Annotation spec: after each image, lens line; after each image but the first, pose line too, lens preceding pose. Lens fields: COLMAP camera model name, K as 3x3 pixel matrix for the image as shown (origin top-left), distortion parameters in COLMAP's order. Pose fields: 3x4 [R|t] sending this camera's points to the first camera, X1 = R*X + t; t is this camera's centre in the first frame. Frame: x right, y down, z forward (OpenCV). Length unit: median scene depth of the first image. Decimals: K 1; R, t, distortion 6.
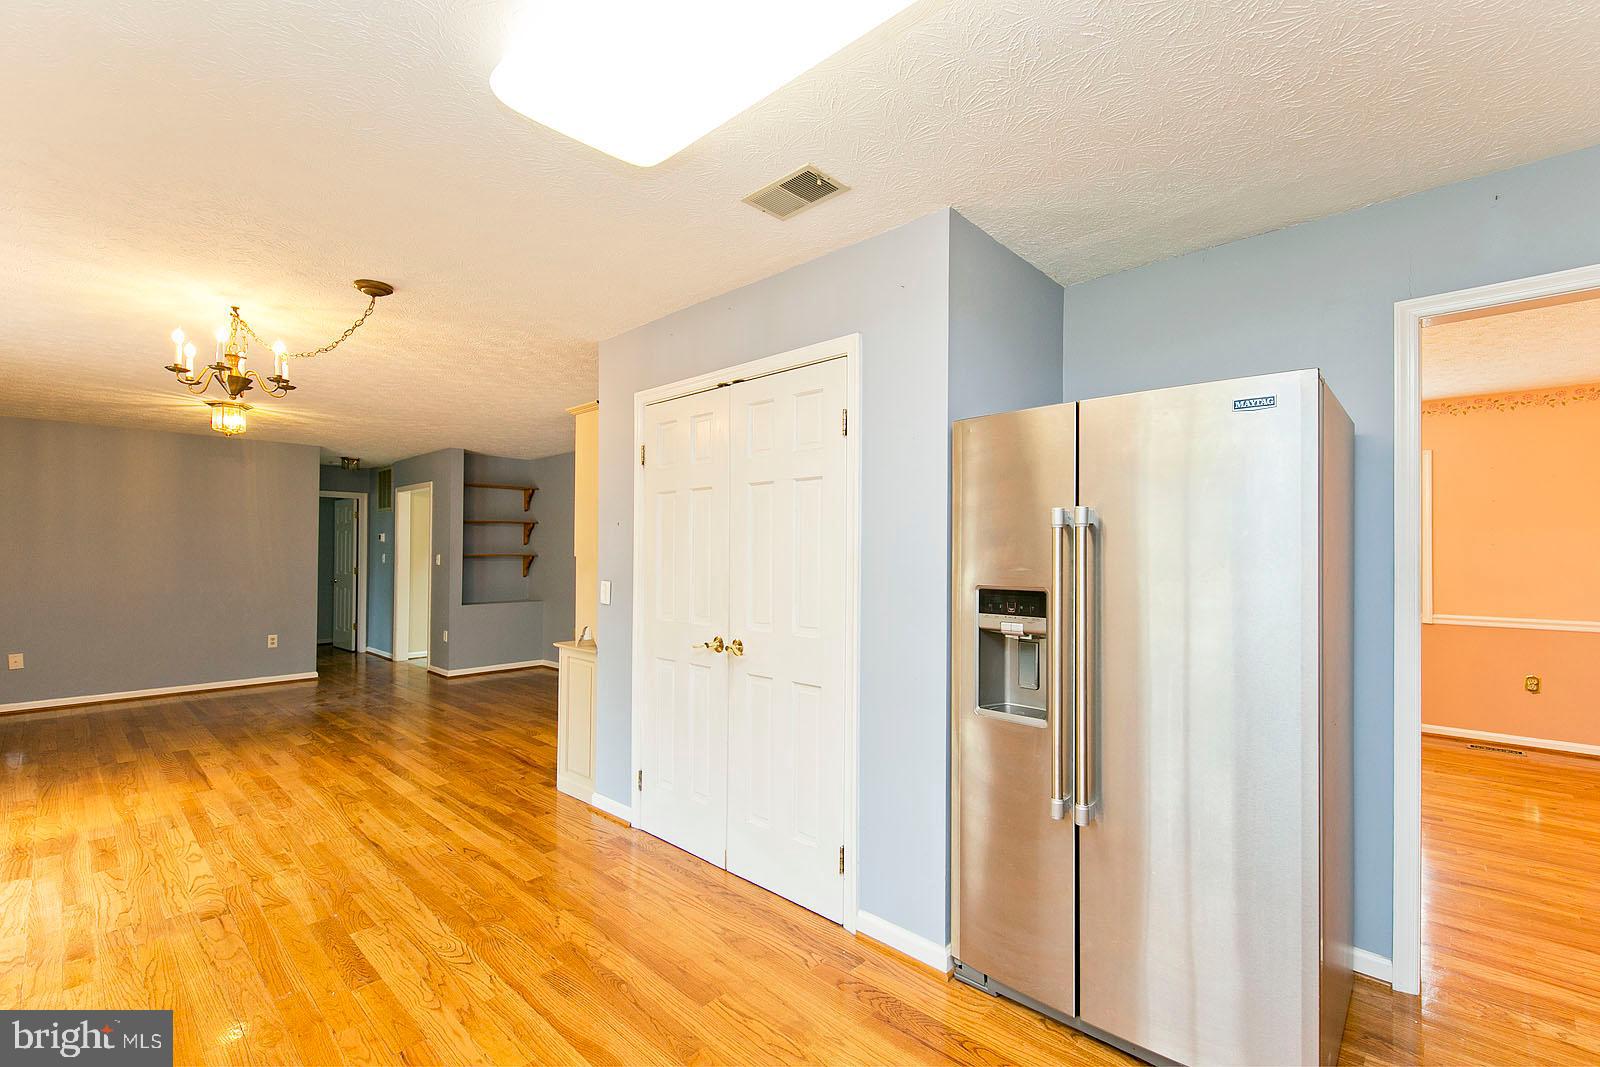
lens RADIAL K [[679.4, 0, 801.7], [0, 679.4, 537.7], [0, 0, 1]] dist [0.001487, -0.001536]
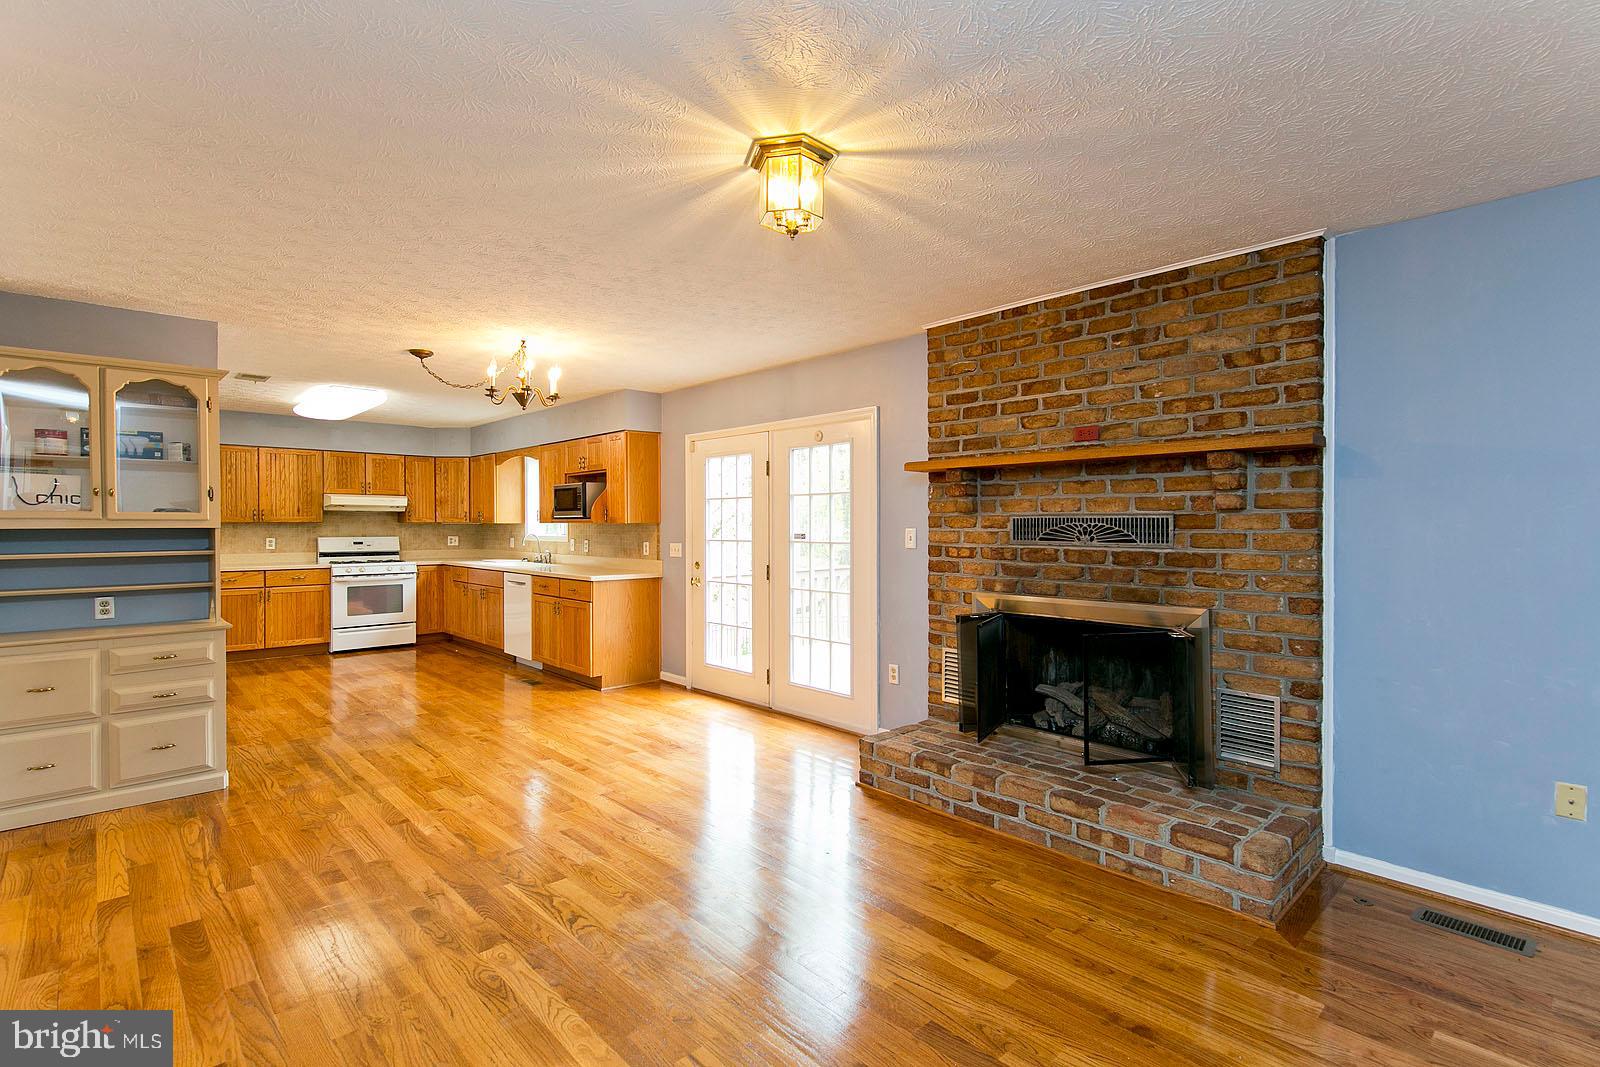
lens RADIAL K [[743.6, 0, 809.6], [0, 743.6, 532.7], [0, 0, 1]] dist [0.002494, 0.000226]
pose [[-0.998097, -0.008892, 0.061017, -1.248731], [-0.009117, 0.999953, -0.003412, 0.032939], [-0.060984, -0.003961, -0.998131, 2.040658]]
